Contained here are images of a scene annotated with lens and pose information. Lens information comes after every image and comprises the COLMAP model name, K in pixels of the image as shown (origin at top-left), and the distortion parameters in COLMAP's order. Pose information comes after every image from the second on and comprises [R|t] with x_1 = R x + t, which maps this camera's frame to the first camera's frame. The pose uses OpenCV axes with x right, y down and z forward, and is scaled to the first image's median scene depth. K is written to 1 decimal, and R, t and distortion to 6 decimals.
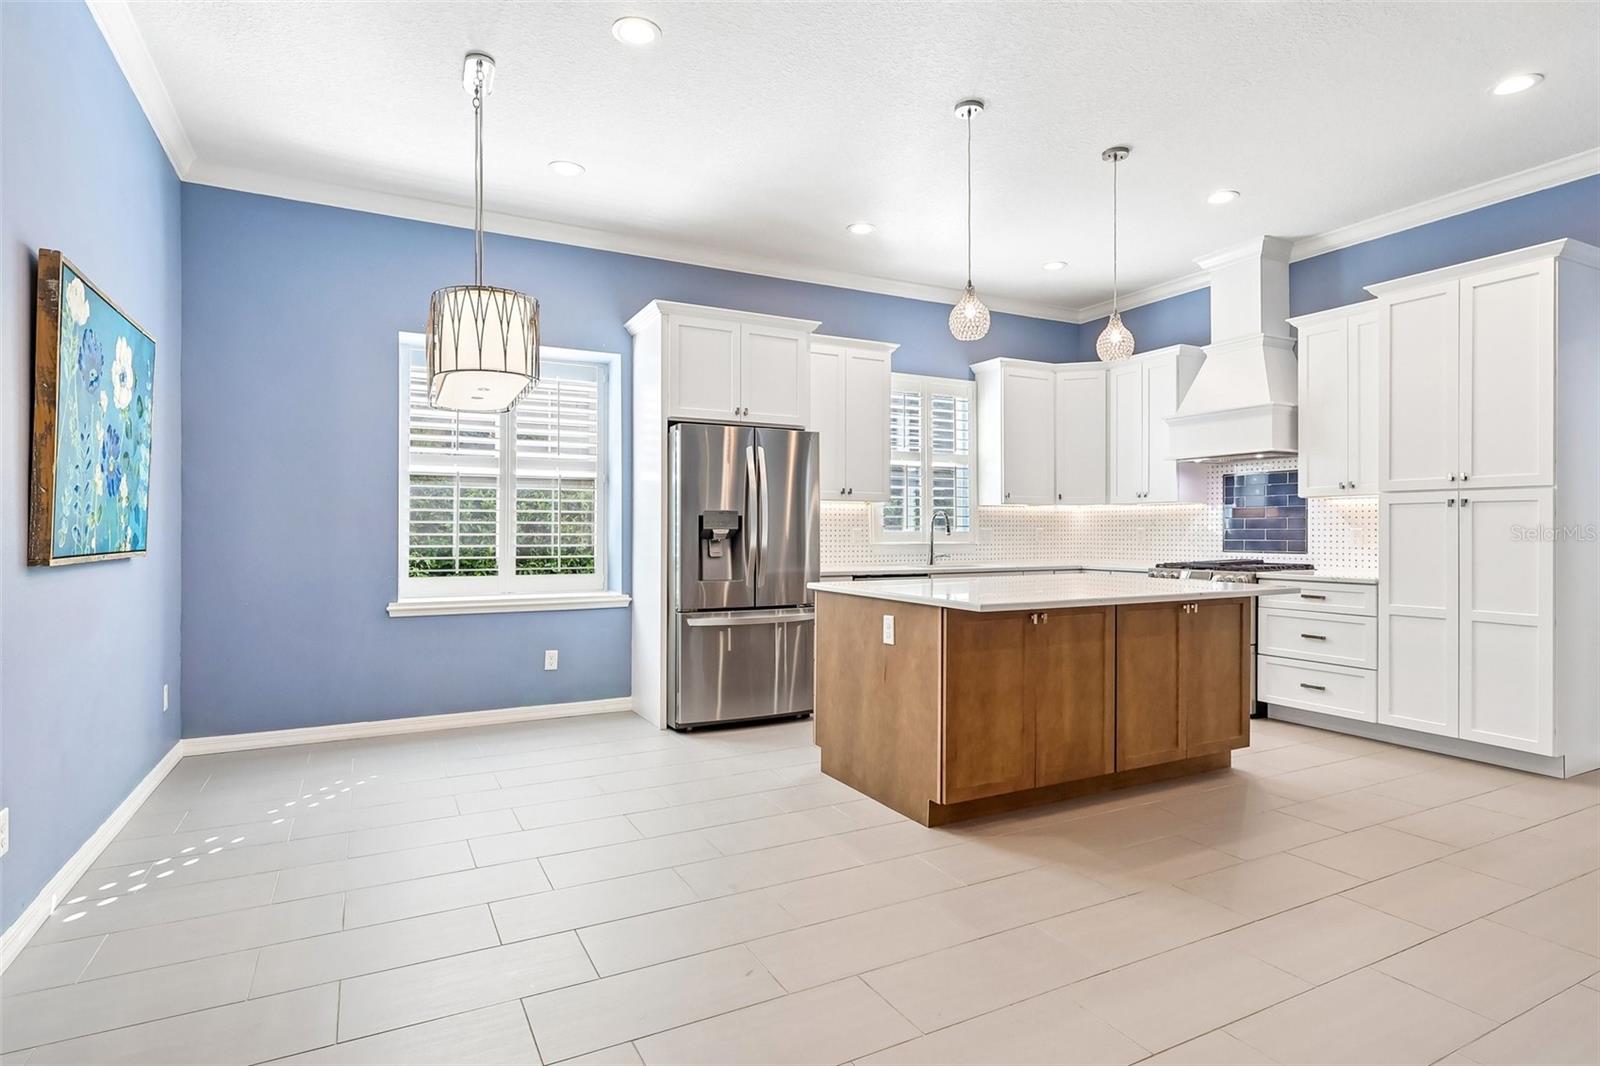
lens RADIAL K [[827.1, 0, 800.9], [0, 827.1, 531.1], [0, 0, 1]] dist [-0.005174, -0.000543]
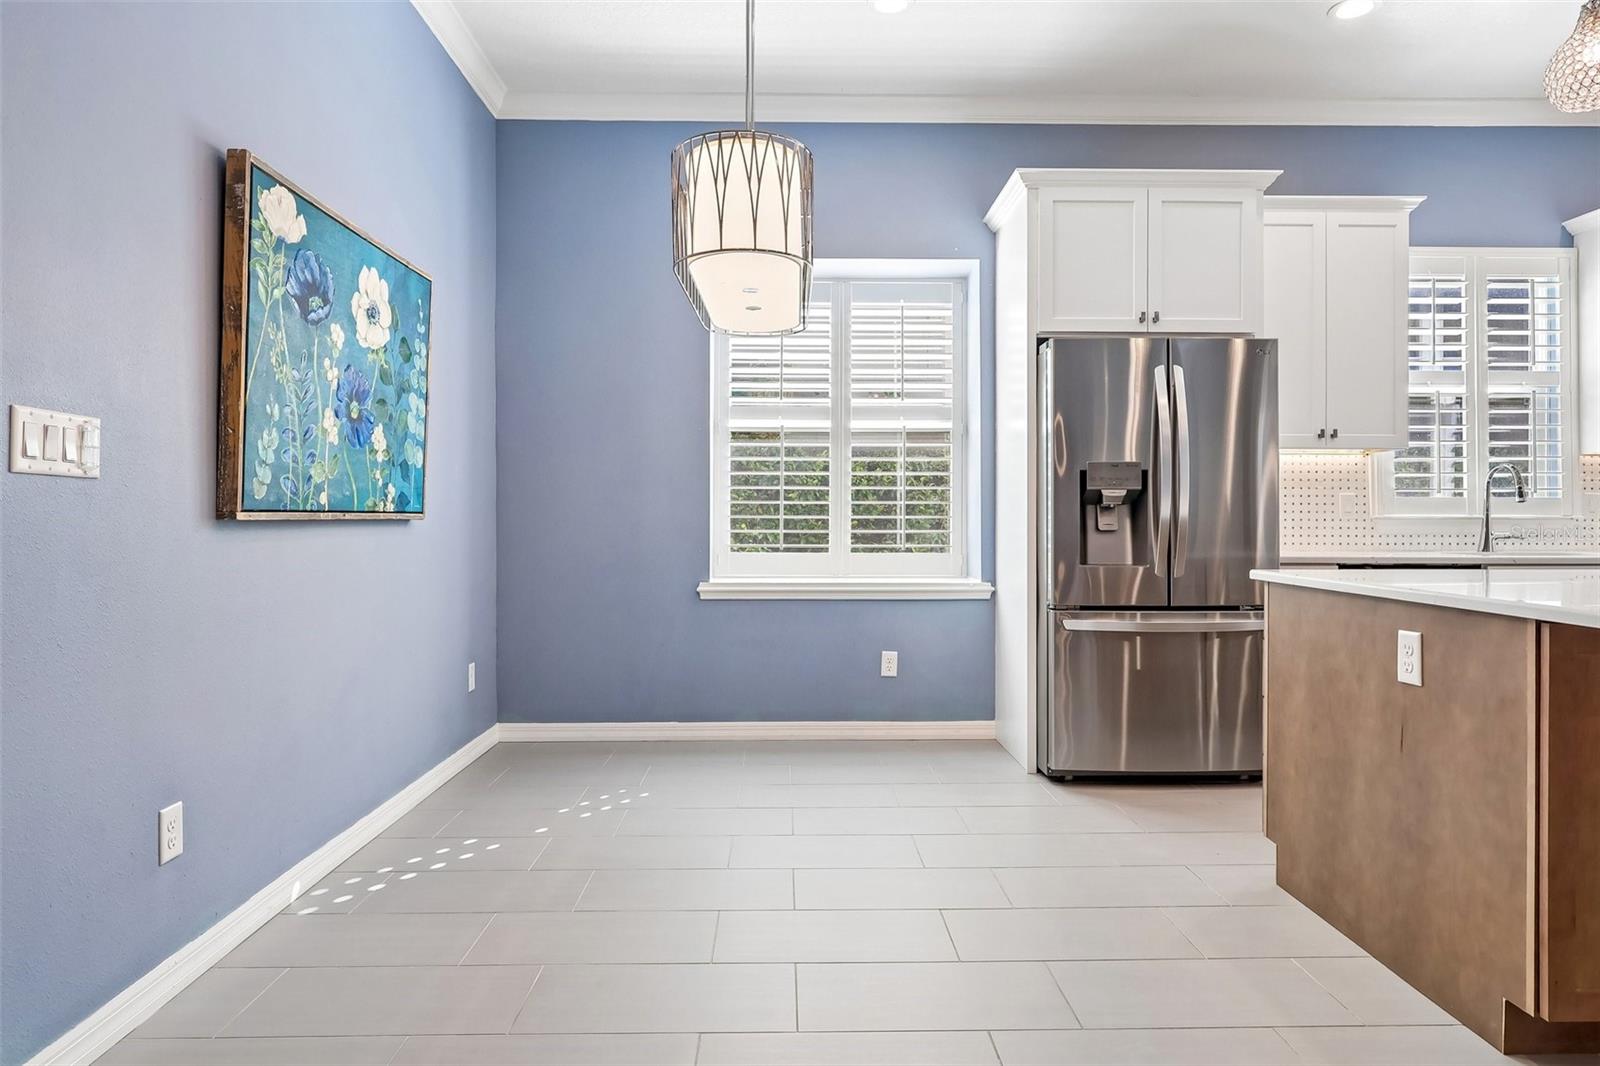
lens RADIAL K [[933.3, 0, 792.3], [0, 933.3, 513.0], [0, 0, 1]] dist [-0.013186, 0.005182]
pose [[0.889503, -0.002241, -0.456924, 0.017289], [0.001066, 0.999995, -0.002830, 0.018455], [0.456929, 0.002030, 0.889501, 0.196025]]
